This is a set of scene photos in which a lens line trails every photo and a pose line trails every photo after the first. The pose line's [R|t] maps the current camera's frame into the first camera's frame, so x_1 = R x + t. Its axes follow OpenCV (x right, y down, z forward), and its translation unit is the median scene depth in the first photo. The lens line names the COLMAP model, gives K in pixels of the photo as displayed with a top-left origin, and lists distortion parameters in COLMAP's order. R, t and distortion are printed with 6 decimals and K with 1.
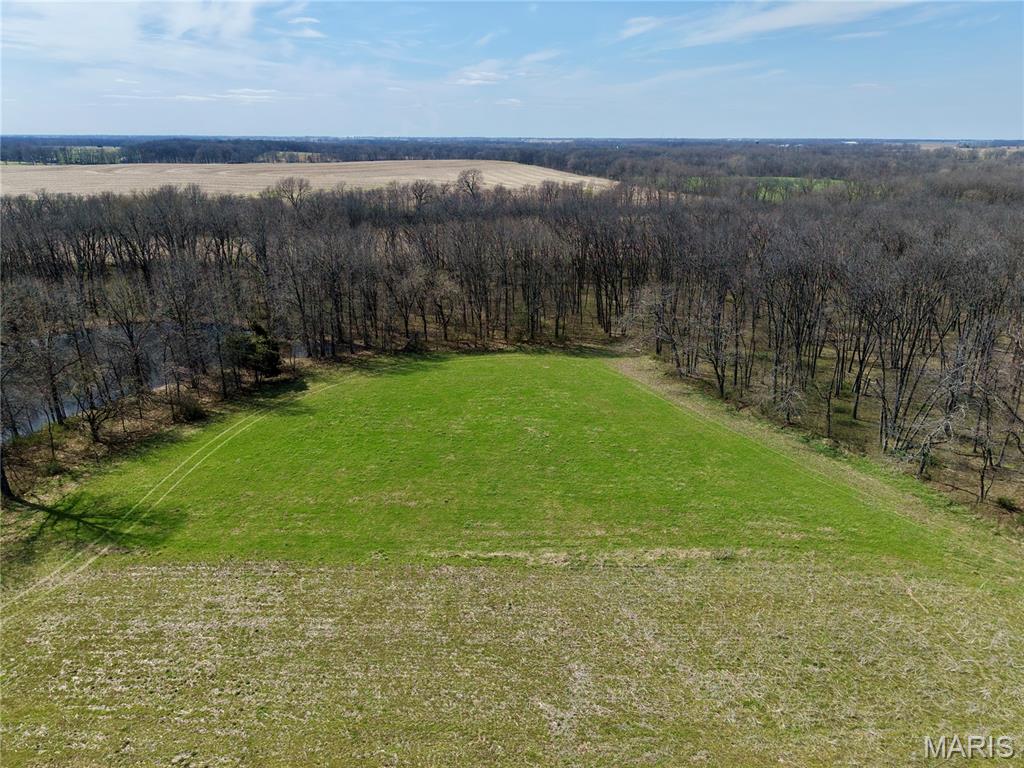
lens RADIAL K [[690.3, 0, 512.0], [0, 690.3, 384.0], [0, 0, 1]] dist [0.034760, -0.037485]
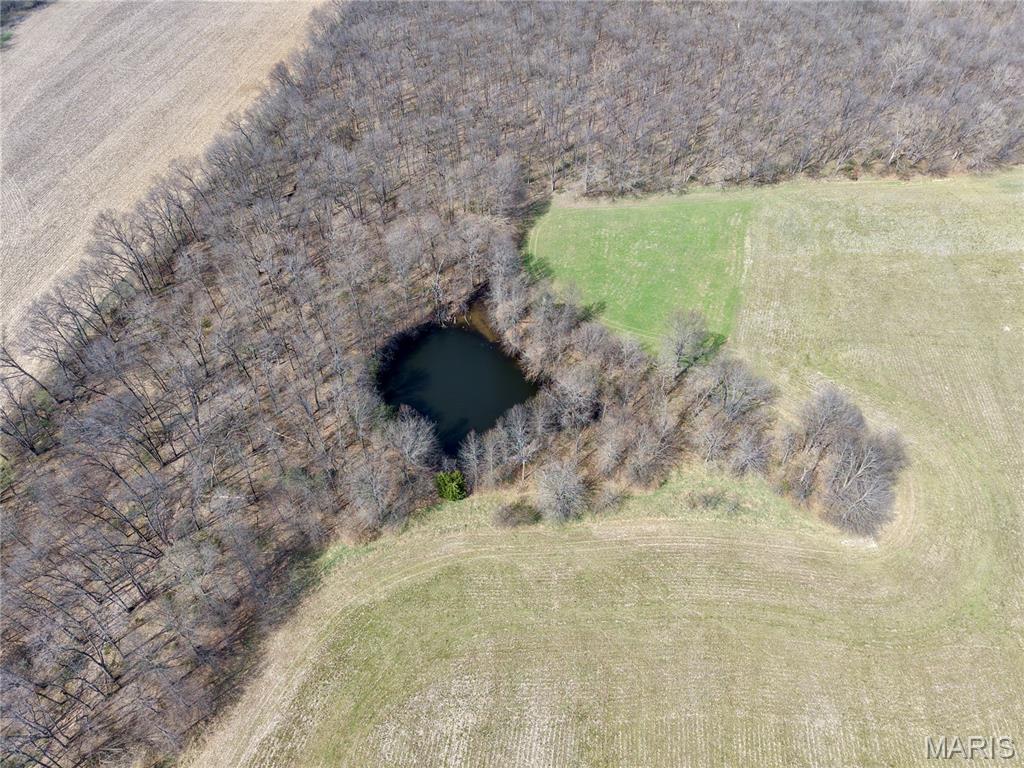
lens RADIAL K [[690.3, 0, 512.0], [0, 690.3, 384.0], [0, 0, 1]] dist [0.034760, -0.037485]
pose [[0.336196, -0.690433, 0.640527, -2.120564], [0.319253, 0.723395, 0.612190, -1.286976], [-0.886030, -0.001325, 0.463625, 0.307985]]
